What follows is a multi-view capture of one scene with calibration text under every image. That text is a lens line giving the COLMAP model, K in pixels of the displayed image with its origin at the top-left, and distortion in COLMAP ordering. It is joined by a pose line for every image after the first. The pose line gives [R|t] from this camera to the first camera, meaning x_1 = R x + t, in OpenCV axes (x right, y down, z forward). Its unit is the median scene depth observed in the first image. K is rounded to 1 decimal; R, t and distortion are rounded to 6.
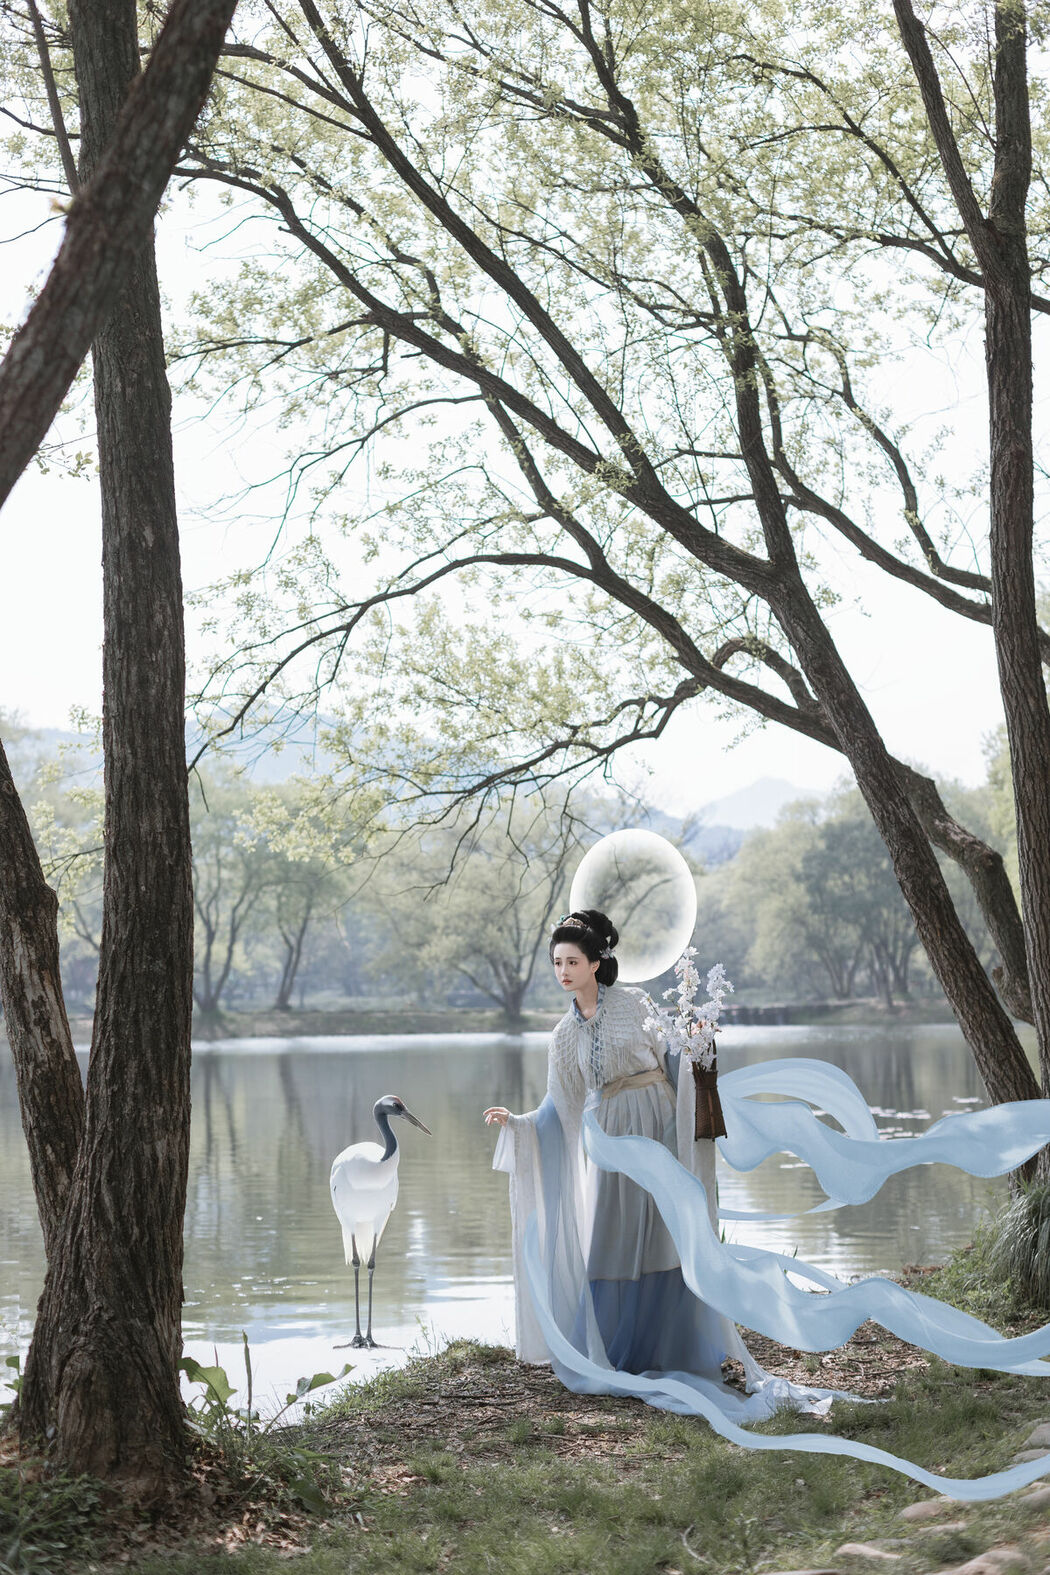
lens RADIAL K [[2246.4, 0, 536.1], [0, 2246.4, 764.0], [0, 0, 1]] dist [0.146950, -1.218854]
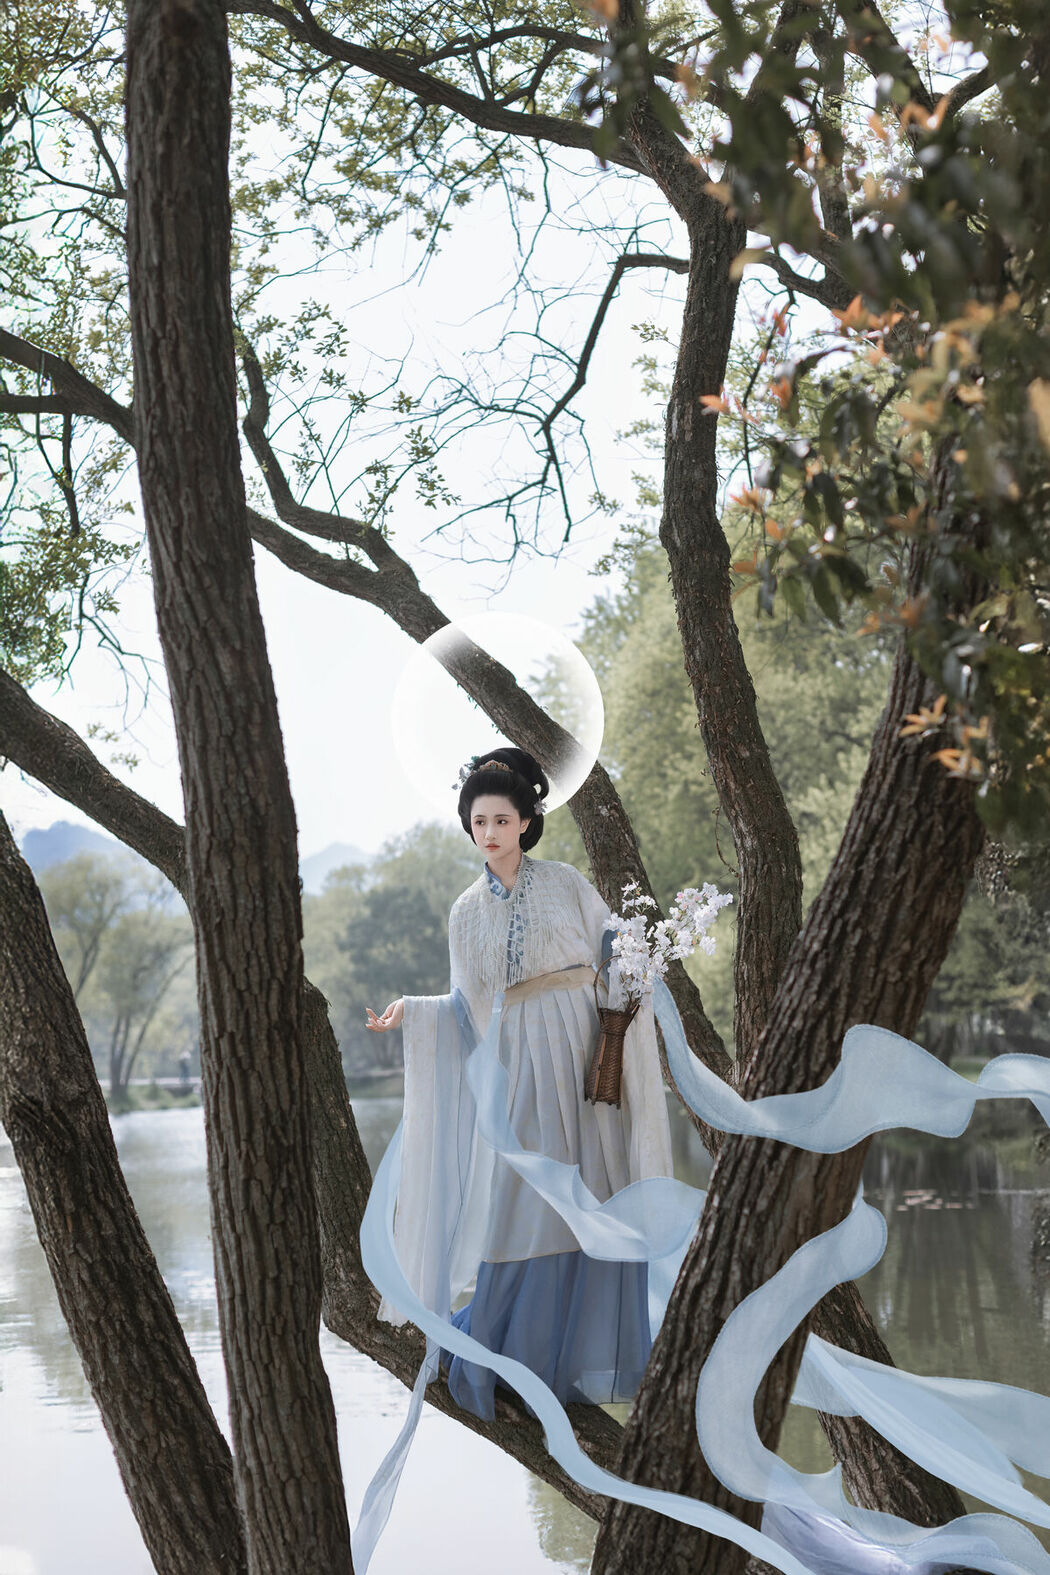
lens RADIAL K [[2232.9, 0, 624.7], [0, 2232.9, 582.9], [0, 0, 1]] dist [0.003573, 0.003561]
pose [[0.971639, 0.028729, 0.234717, 0.130145], [-0.002683, 0.993868, -0.110541, 0.001373], [-0.236454, 0.106776, 0.965758, 0.401457]]
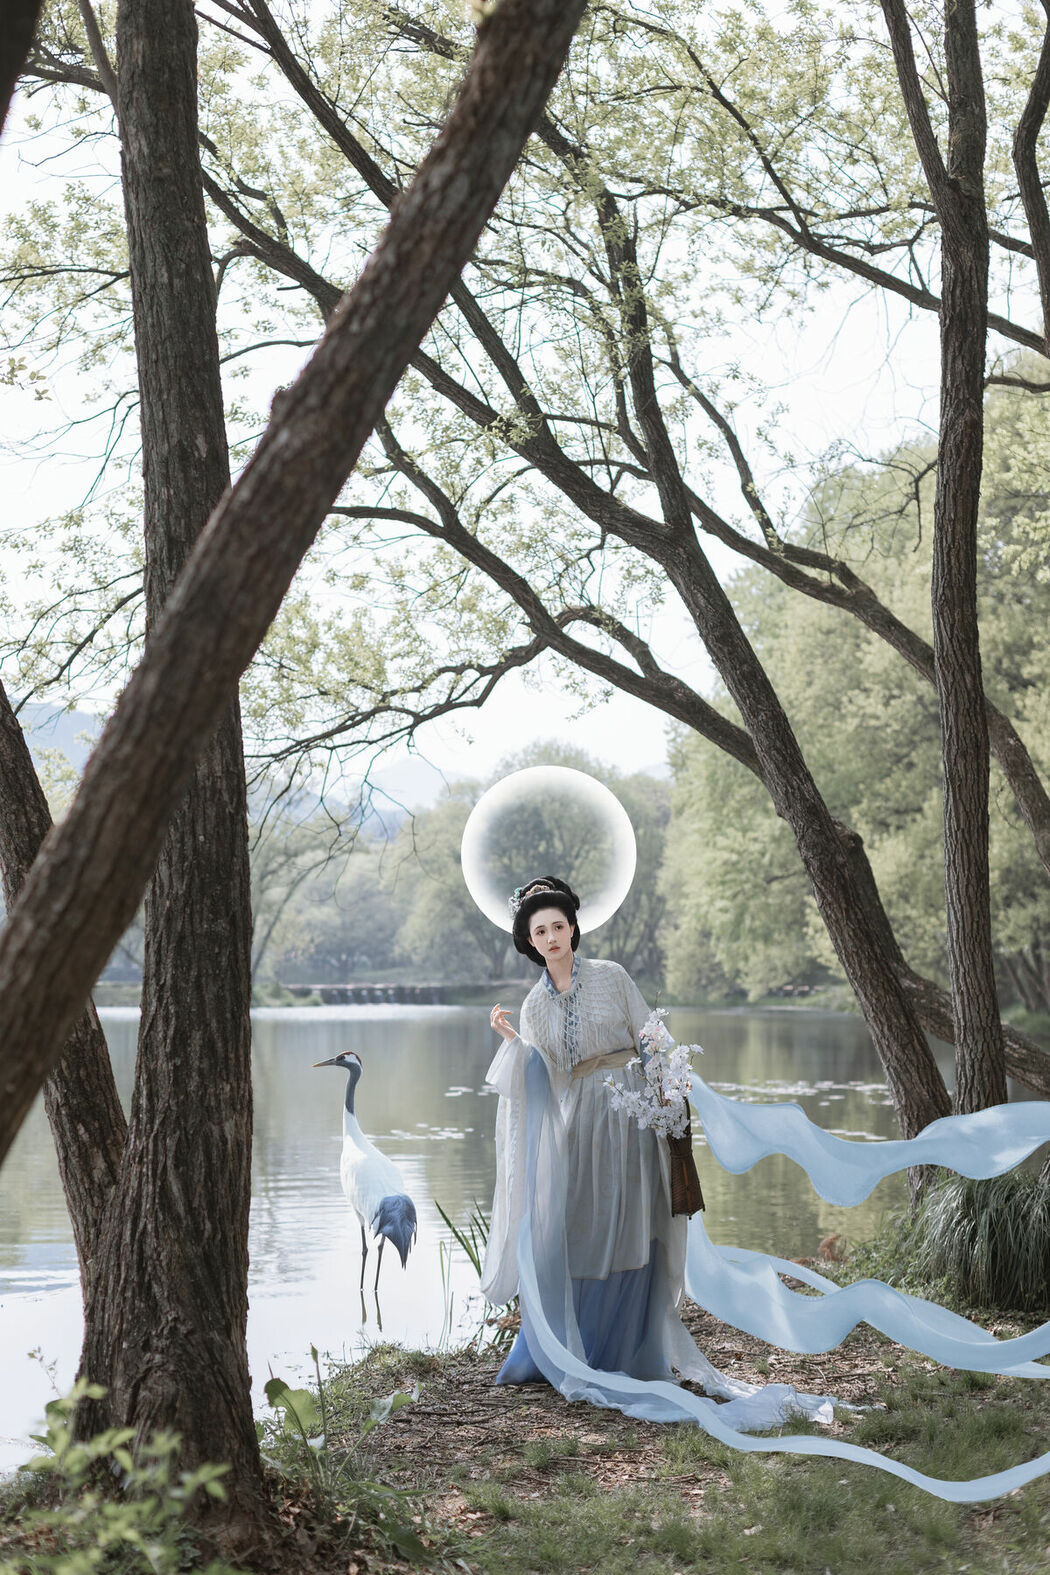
lens RADIAL K [[2246.4, 0, 536.1], [0, 2246.4, 764.0], [0, 0, 1]] dist [0.146950, -1.218854]
pose [[0.988128, 0.033693, 0.149896, -0.073809], [-0.035114, 0.999360, 0.006846, 0.006203], [-0.149569, -0.012028, 0.988678, 0.041159]]
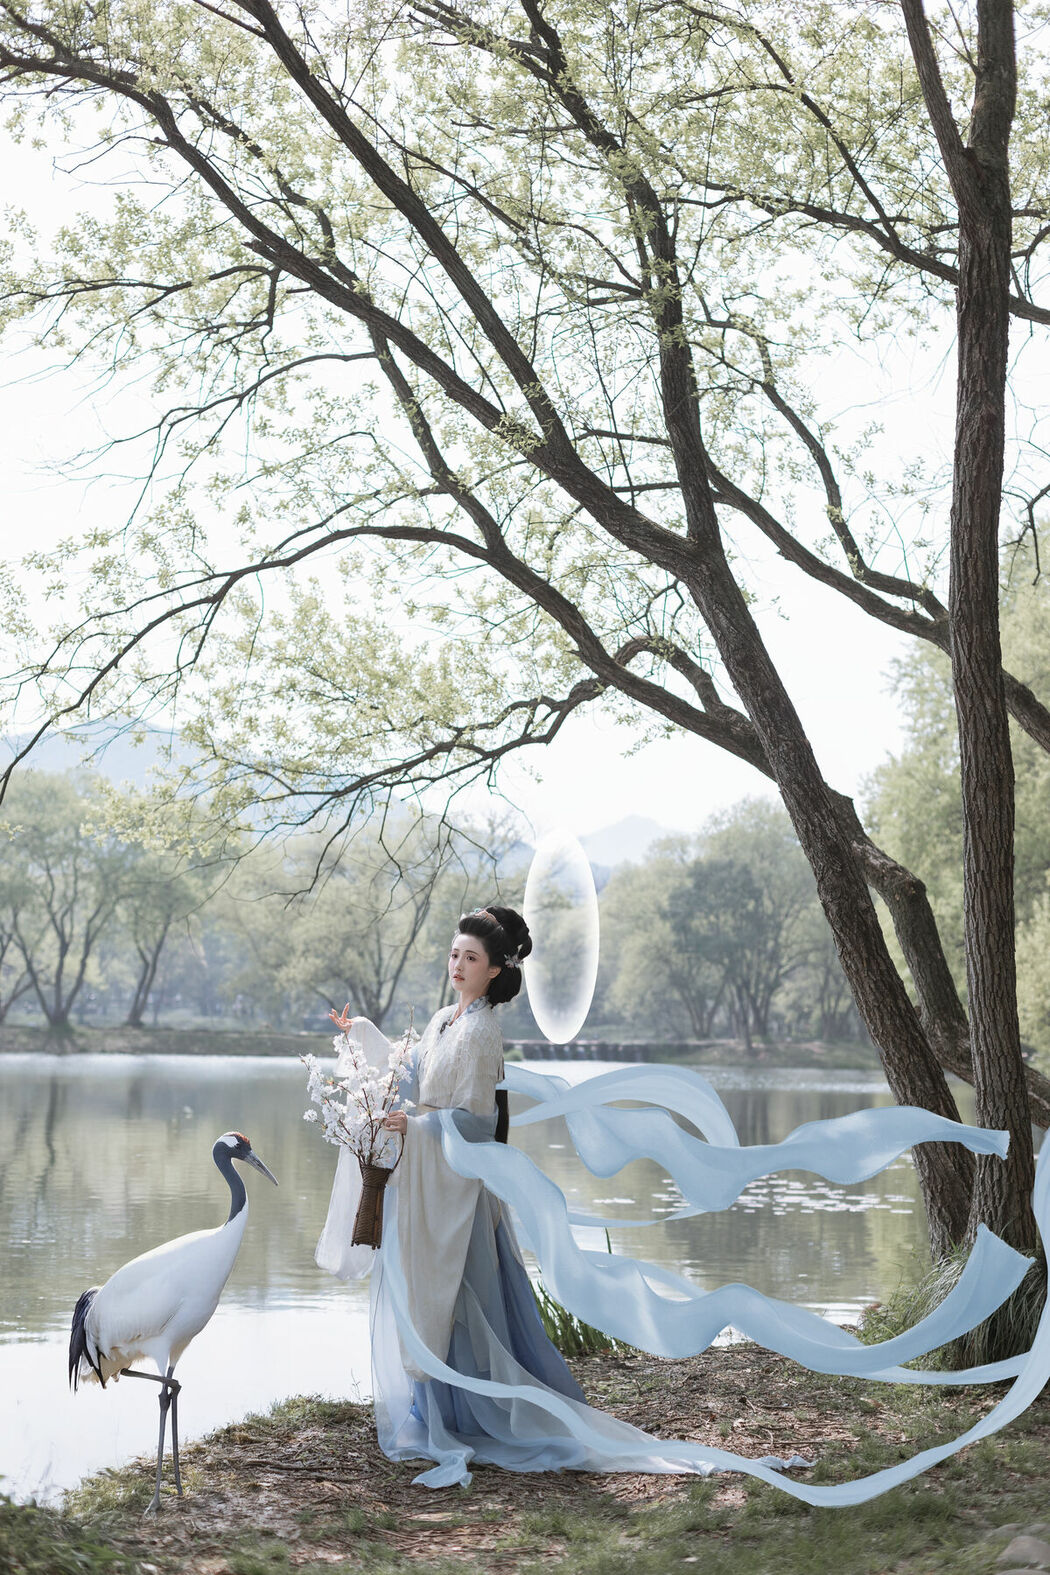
lens RADIAL K [[2264.1, 0, 525.0], [0, 2264.1, 787.5], [0, 0, 1]] dist [0.172426, -1.246324]
pose [[0.997498, 0.047633, 0.052238, -0.003496], [-0.047528, 0.998865, -0.003249, 0.011039], [-0.052334, 0.000758, 0.998629, 0.083085]]
